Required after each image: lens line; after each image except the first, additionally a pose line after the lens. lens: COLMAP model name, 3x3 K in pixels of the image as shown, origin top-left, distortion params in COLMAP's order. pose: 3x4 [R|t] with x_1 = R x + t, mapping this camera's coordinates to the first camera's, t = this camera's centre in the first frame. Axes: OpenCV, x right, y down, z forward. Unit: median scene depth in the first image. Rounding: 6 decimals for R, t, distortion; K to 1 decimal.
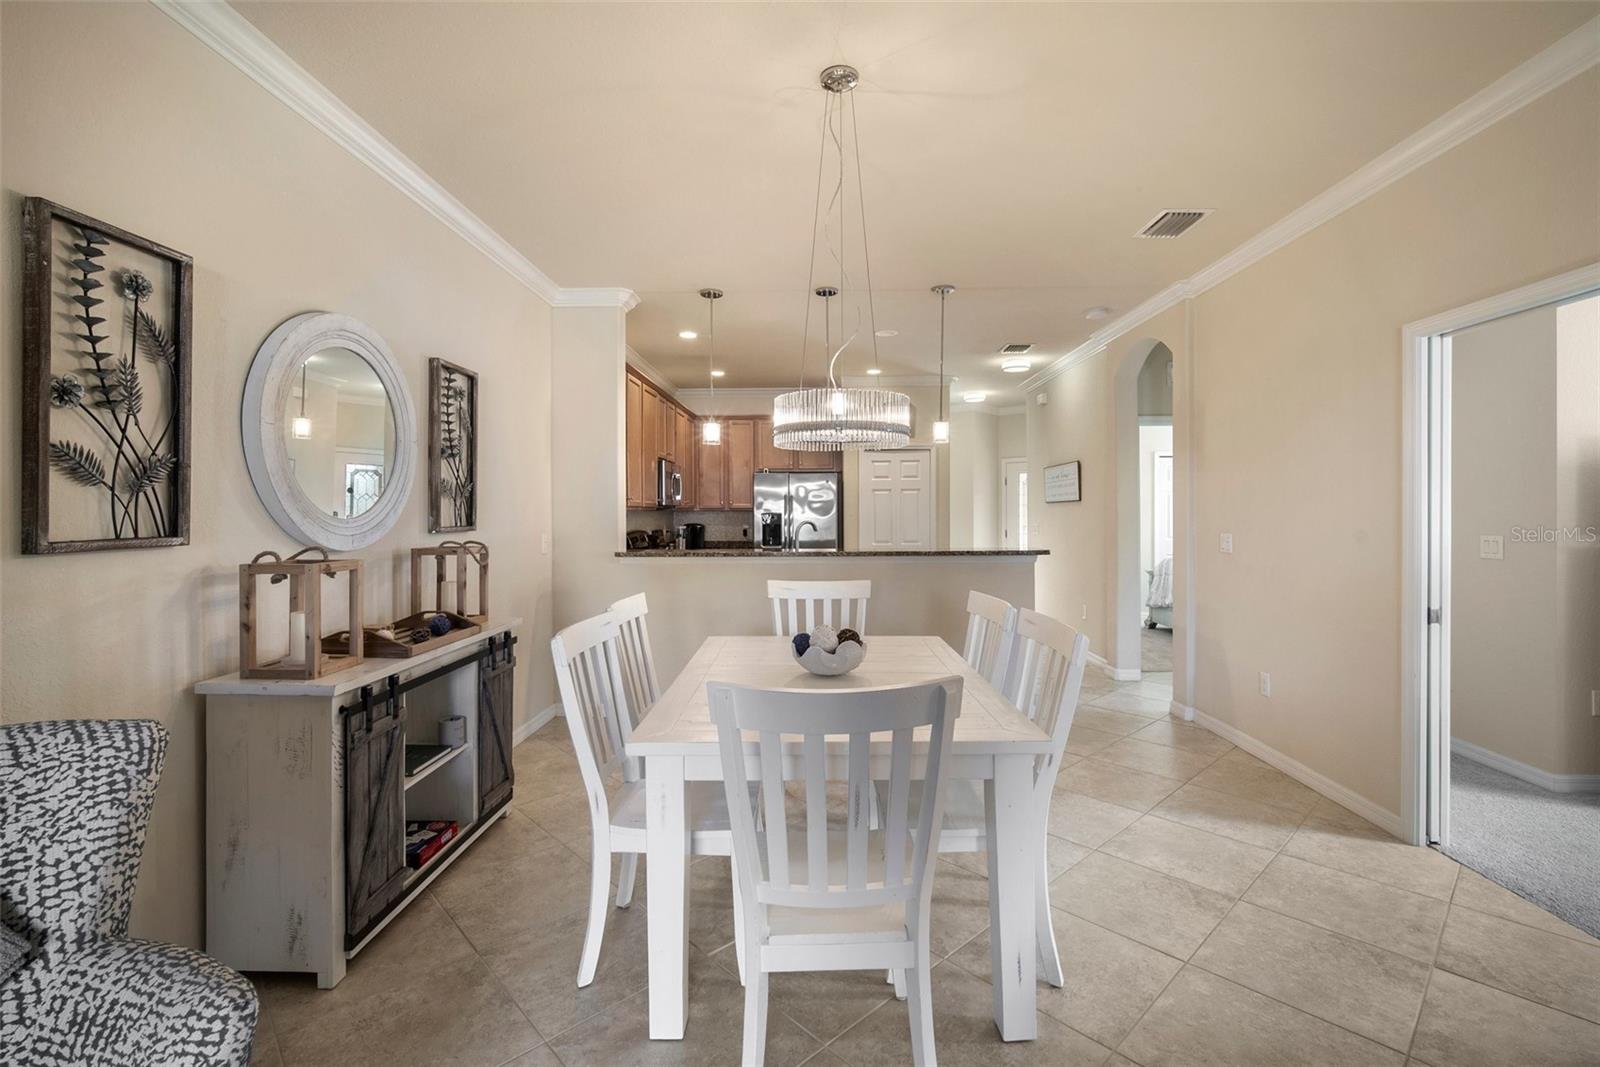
lens RADIAL K [[708.5, 0, 801.6], [0, 708.5, 512.9], [0, 0, 1]] dist [-0.013703, 0.003347]
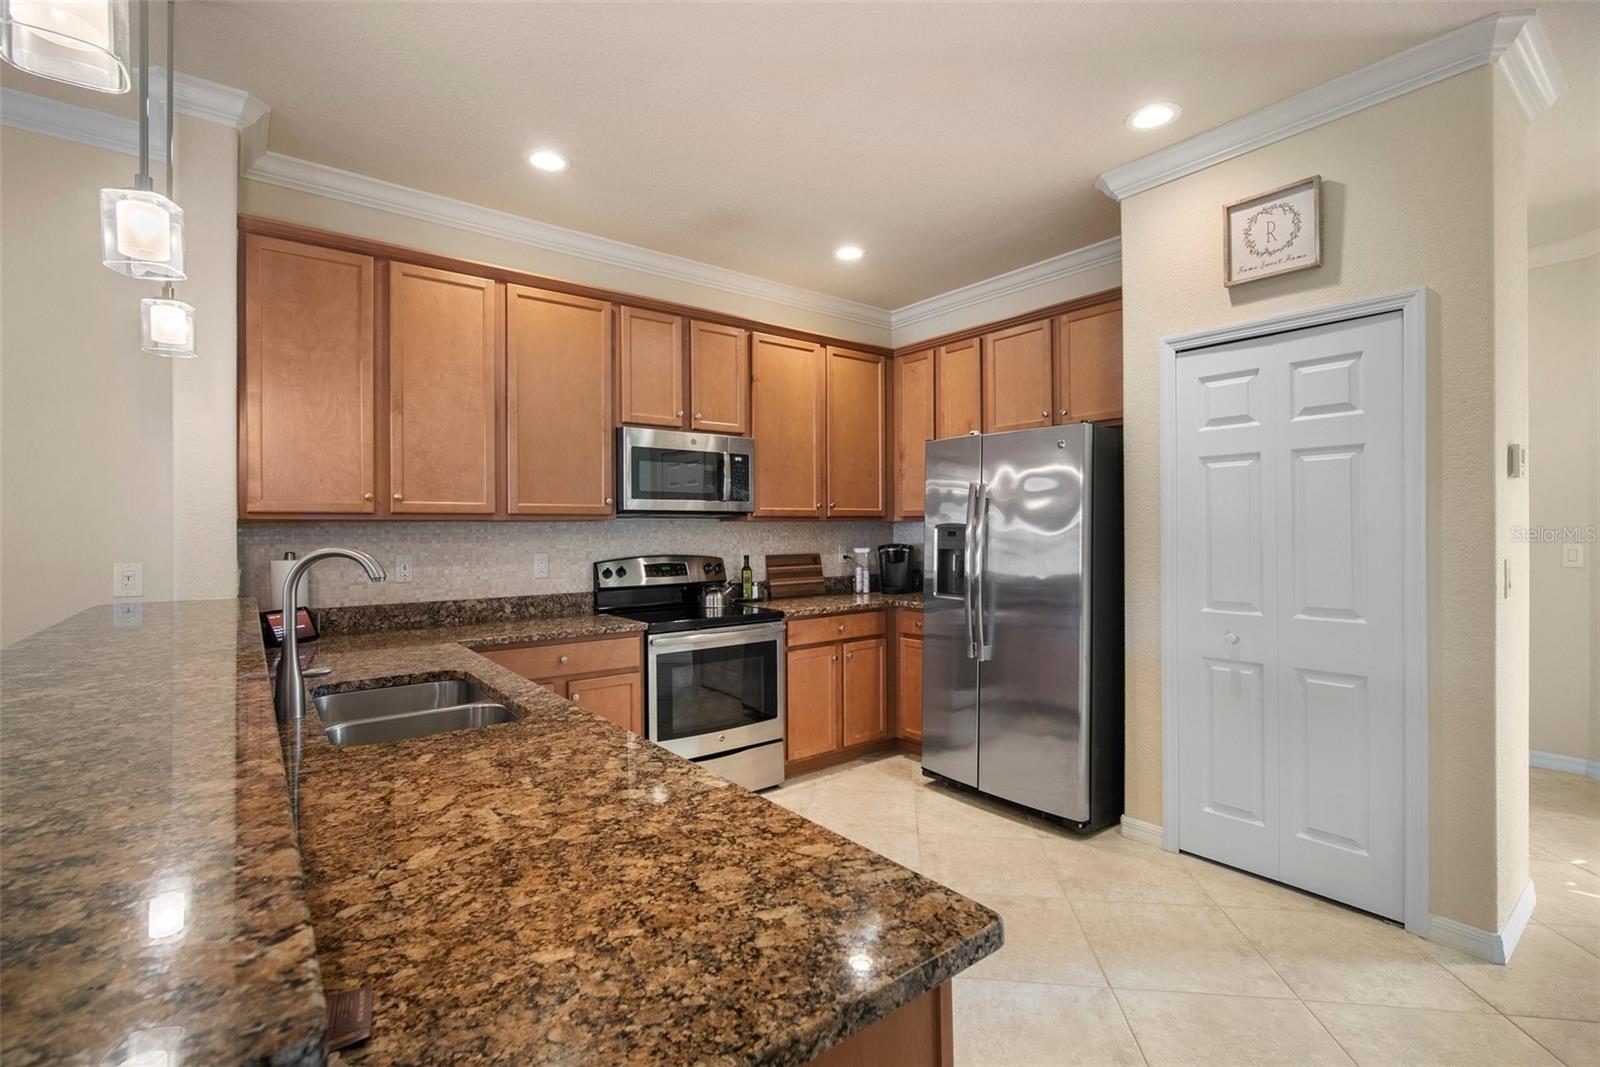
lens RADIAL K [[708.5, 0, 794.7], [0, 708.5, 530.0], [0, 0, 1]] dist [-0.013703, 0.003347]
pose [[0.634755, 0.005976, -0.772691, 0.444884], [0.001562, 0.999958, 0.009017, 0.000521], [0.772712, -0.006931, 0.634719, 1.098354]]
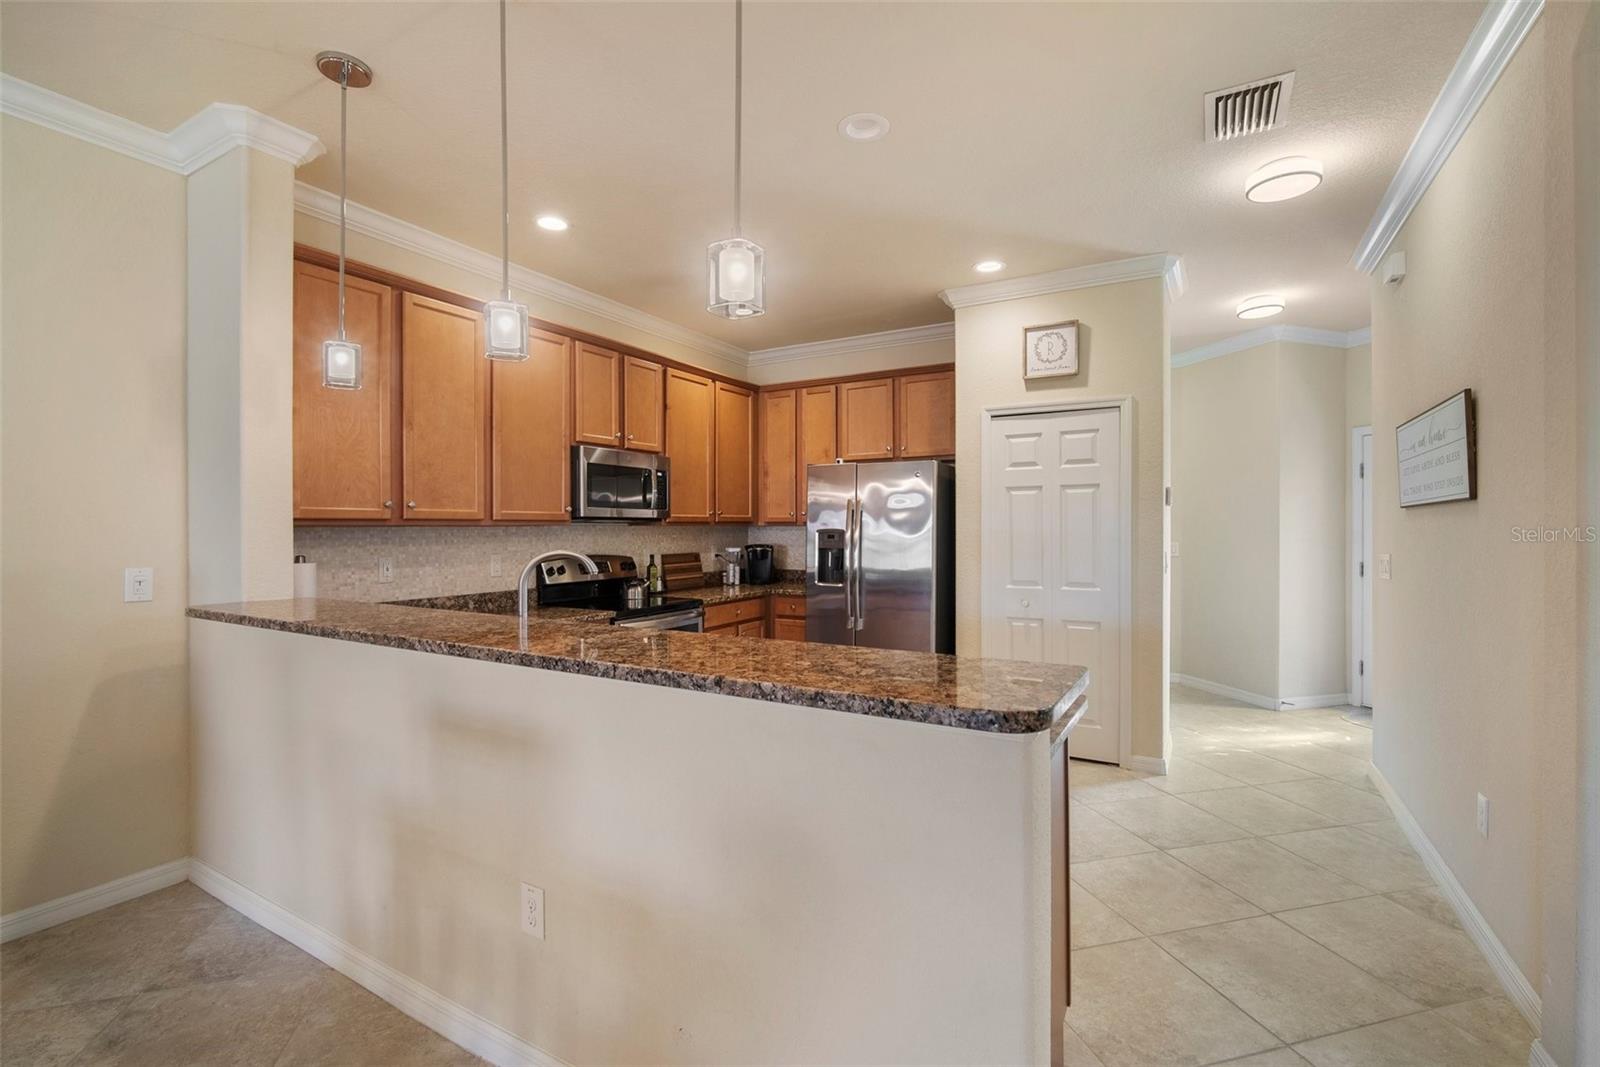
lens RADIAL K [[708.5, 0, 786.9], [0, 708.5, 532.1], [0, 0, 1]] dist [-0.013703, 0.003347]
pose [[0.872786, 0.008872, -0.488022, 0.397502], [-0.004053, 0.999932, 0.010930, -0.006160], [0.488086, -0.007561, 0.872763, 0.778049]]
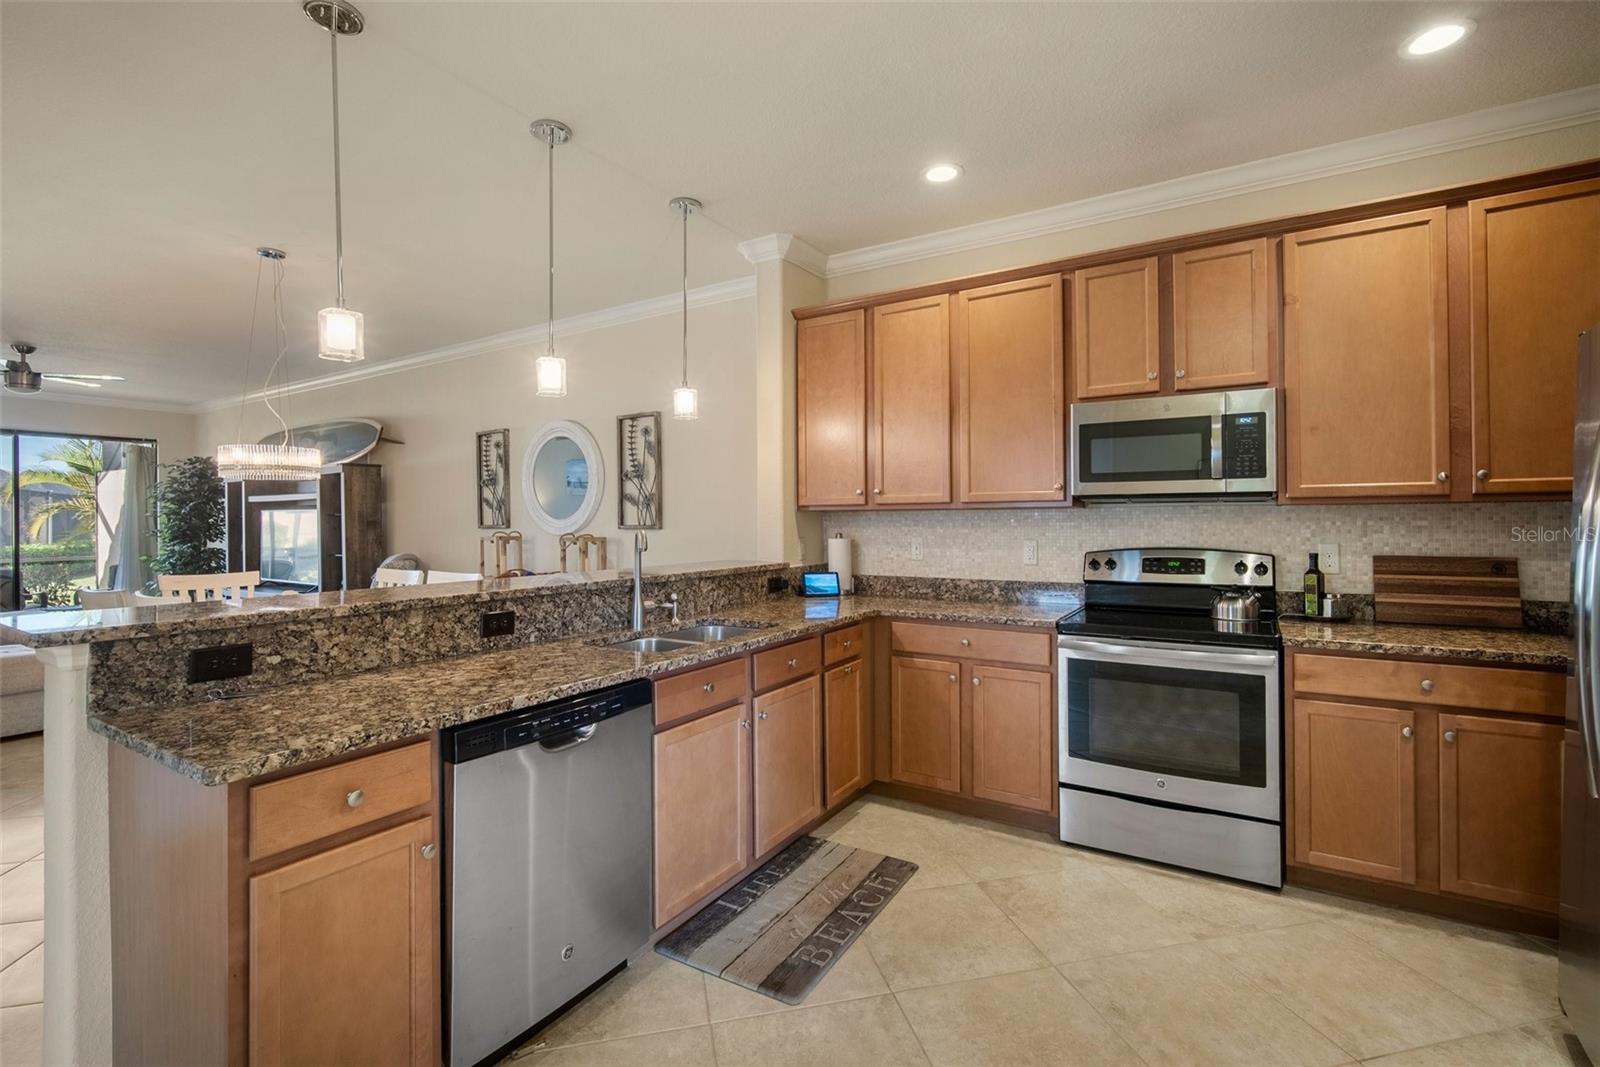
lens RADIAL K [[708.5, 0, 804.3], [0, 708.5, 513.0], [0, 0, 1]] dist [-0.013703, 0.003347]
pose [[-0.494985, 0.001045, -0.868901, 0.473235], [0.009271, 0.999949, -0.004079, 0.003577], [0.868852, -0.010075, -0.494969, 1.572500]]
